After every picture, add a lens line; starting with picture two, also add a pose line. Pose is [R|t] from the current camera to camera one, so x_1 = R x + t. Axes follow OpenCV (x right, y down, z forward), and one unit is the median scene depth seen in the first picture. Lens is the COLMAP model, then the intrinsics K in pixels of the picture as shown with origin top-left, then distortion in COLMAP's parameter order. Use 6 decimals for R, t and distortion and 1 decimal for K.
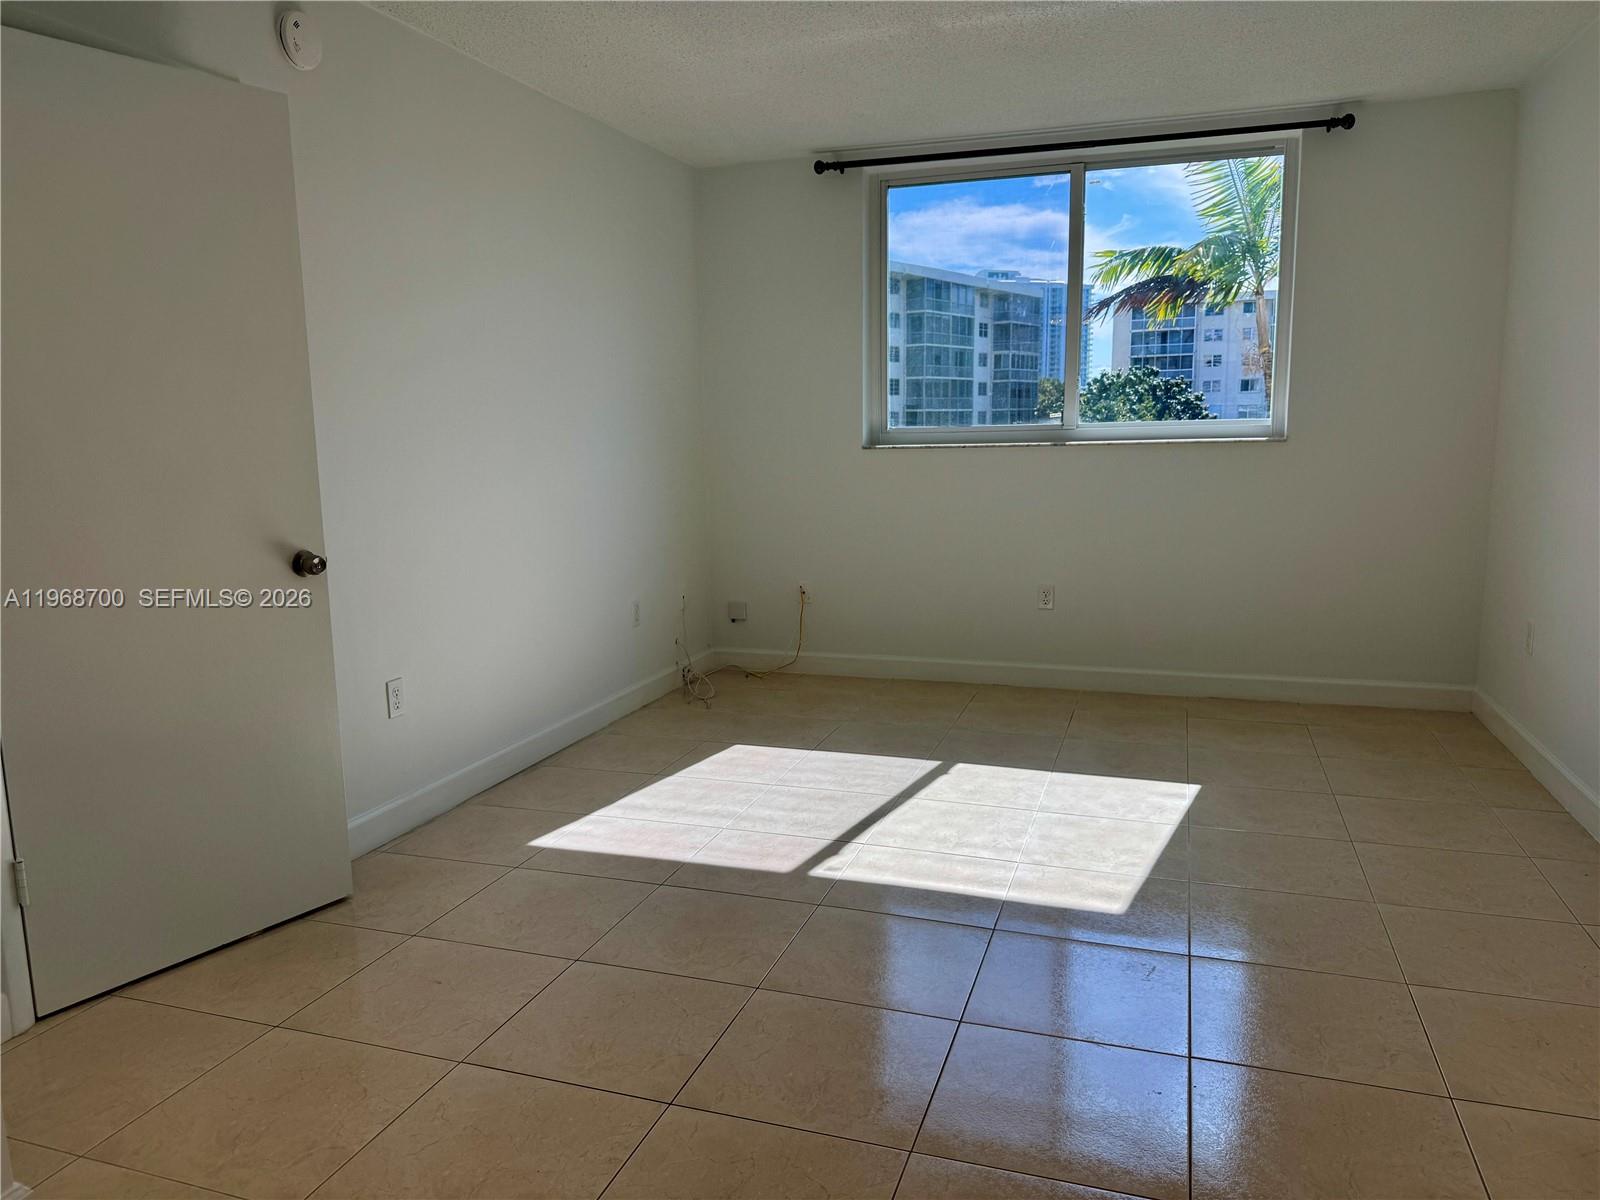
lens RADIAL K [[1118.8, 0, 800.0], [0, 1118.8, 600.0], [0, 0, 1]] dist [0.137508, -0.196298]
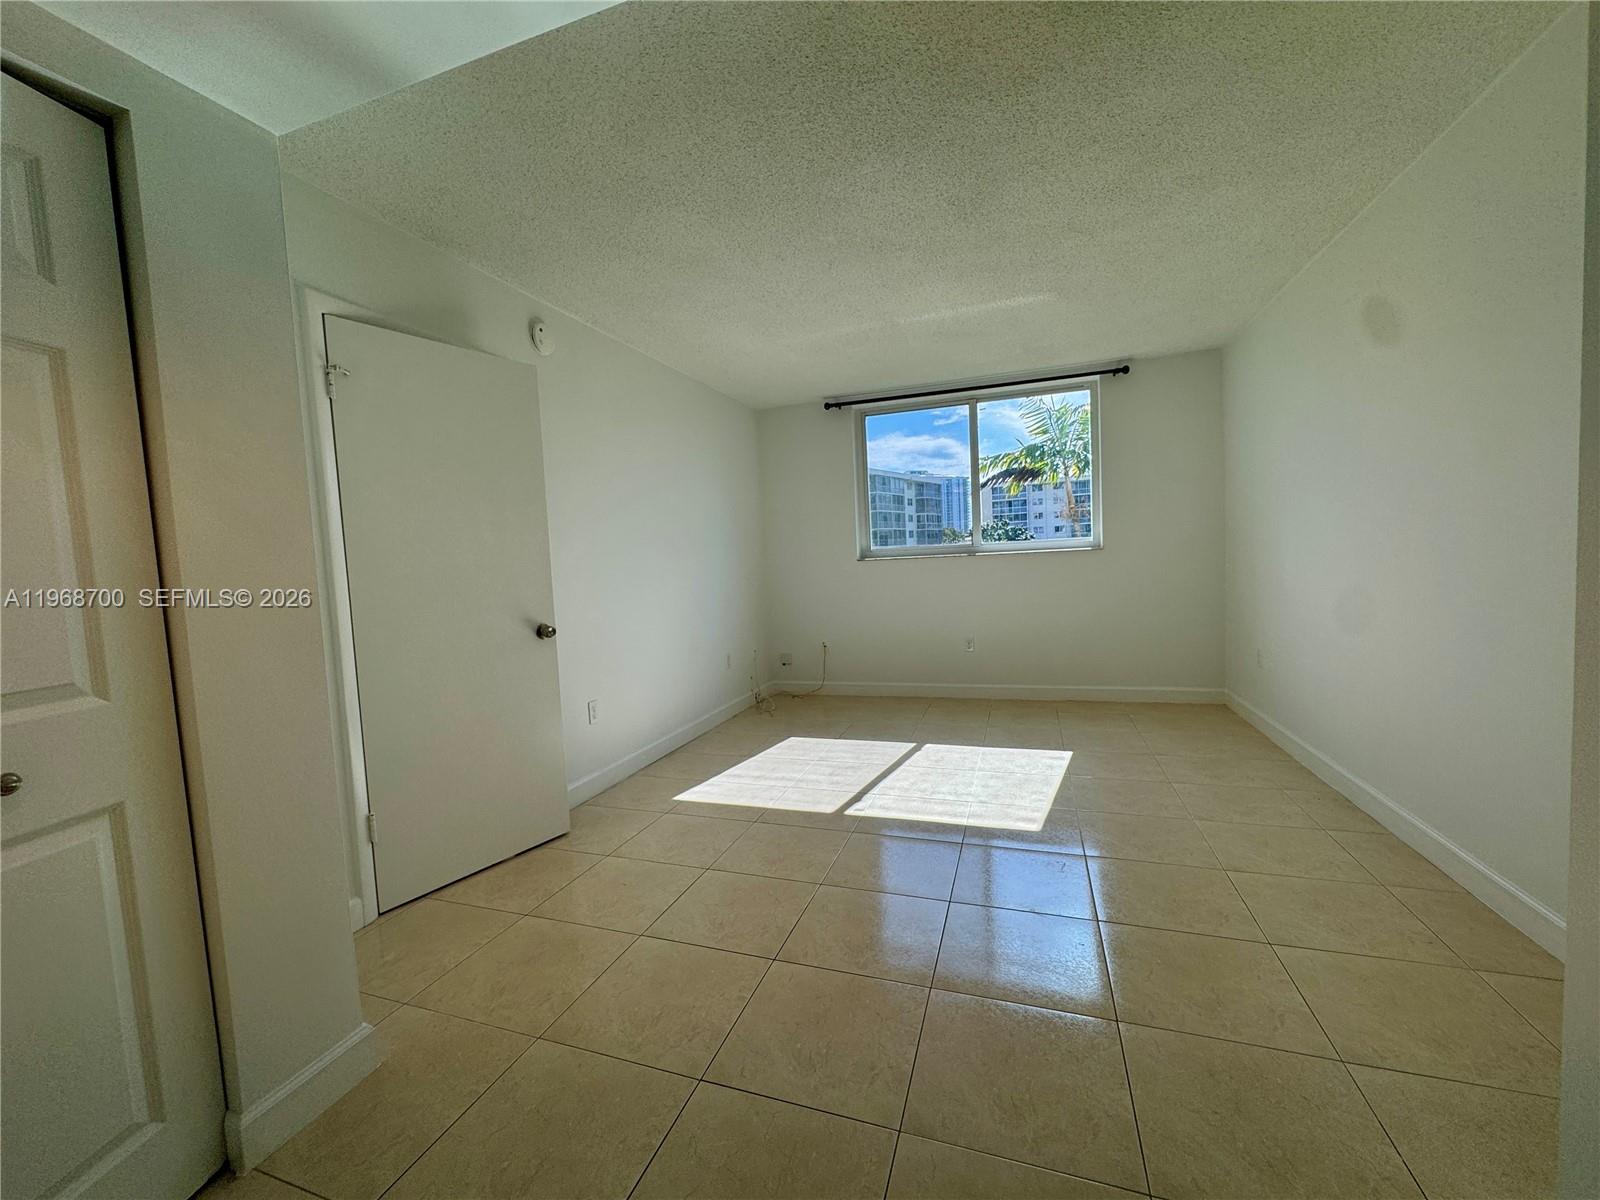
lens RADIAL K [[640.6, 0, 800.0], [0, 640.6, 600.0], [0, 0, 1]] dist [0.000754, 0.000197]
pose [[0.999348, -0.032483, -0.015782, -0.024362], [0.030948, 0.995518, -0.089362, 0.012448], [0.018614, 0.088815, 0.995874, 0.035504]]
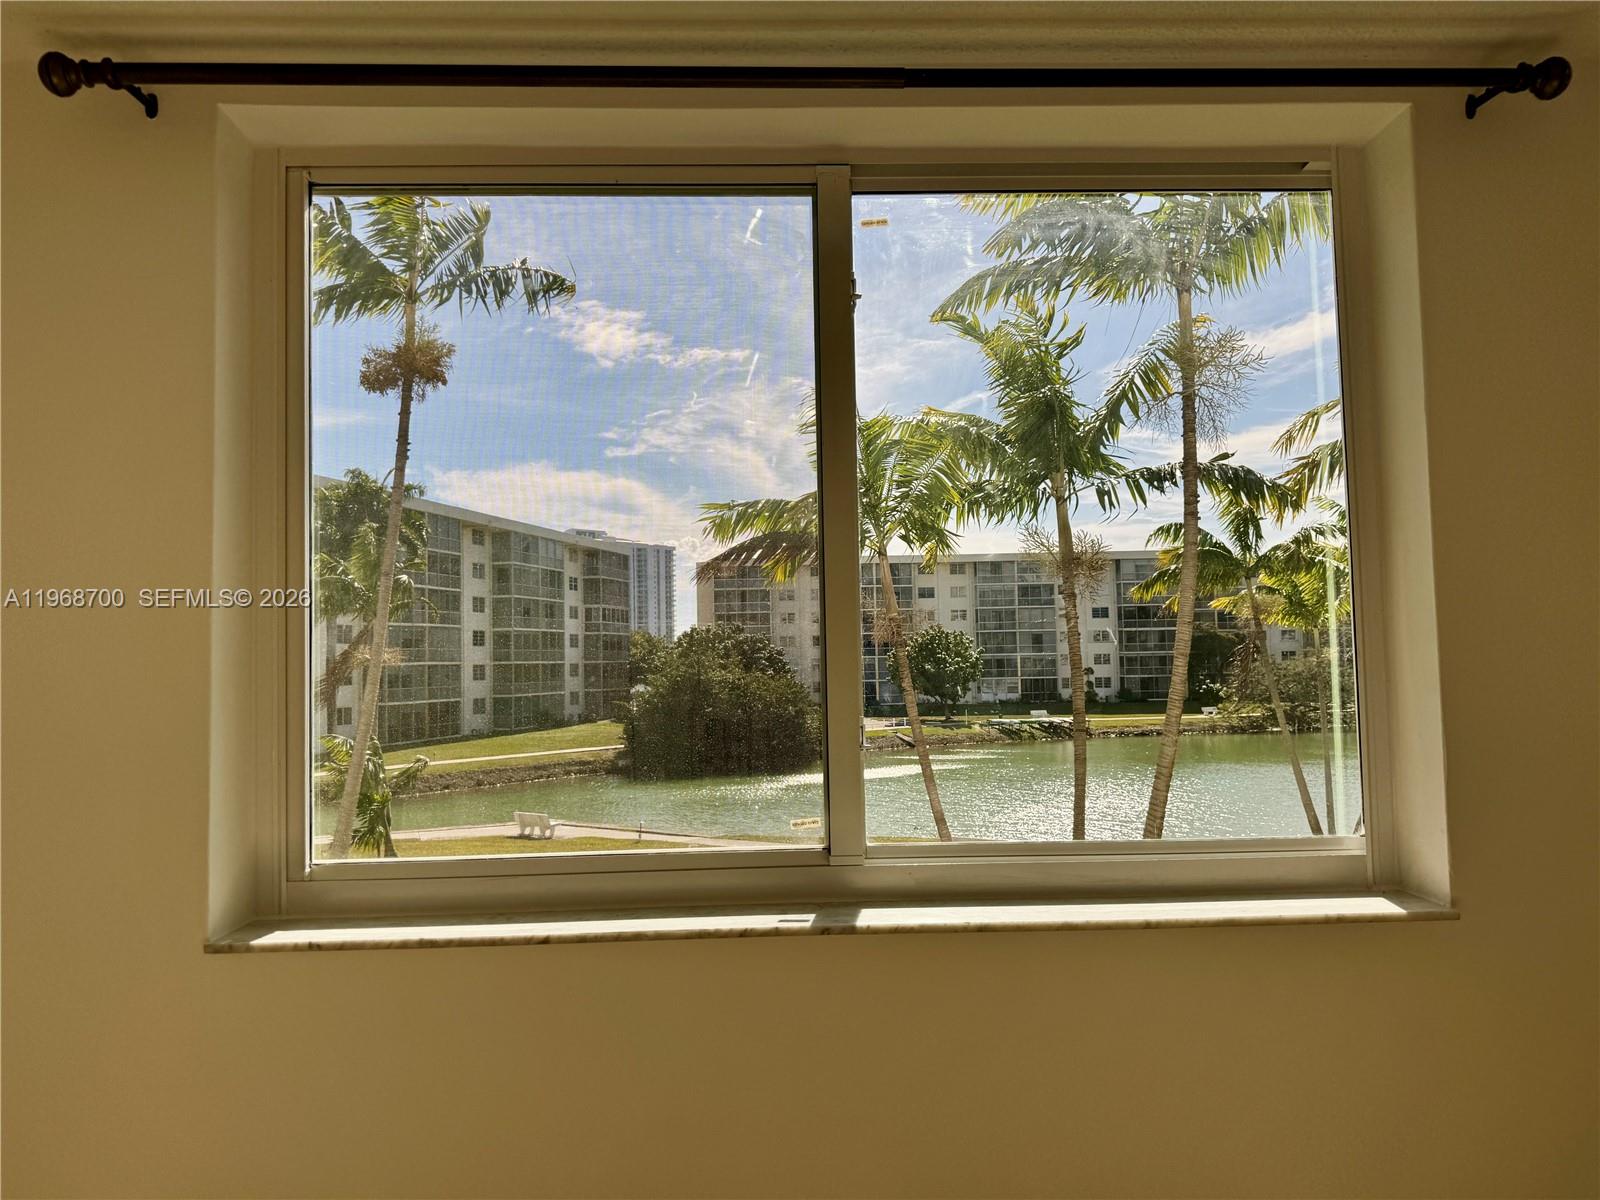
lens RADIAL K [[1118.8, 0, 800.0], [0, 1118.8, 600.0], [0, 0, 1]] dist [0.137508, -0.196298]
pose [[0.937203, 0.016476, 0.348394, 0.129866], [0.060133, 0.976294, -0.207930, -0.206270], [-0.343561, 0.215823, 0.913995, 0.859914]]
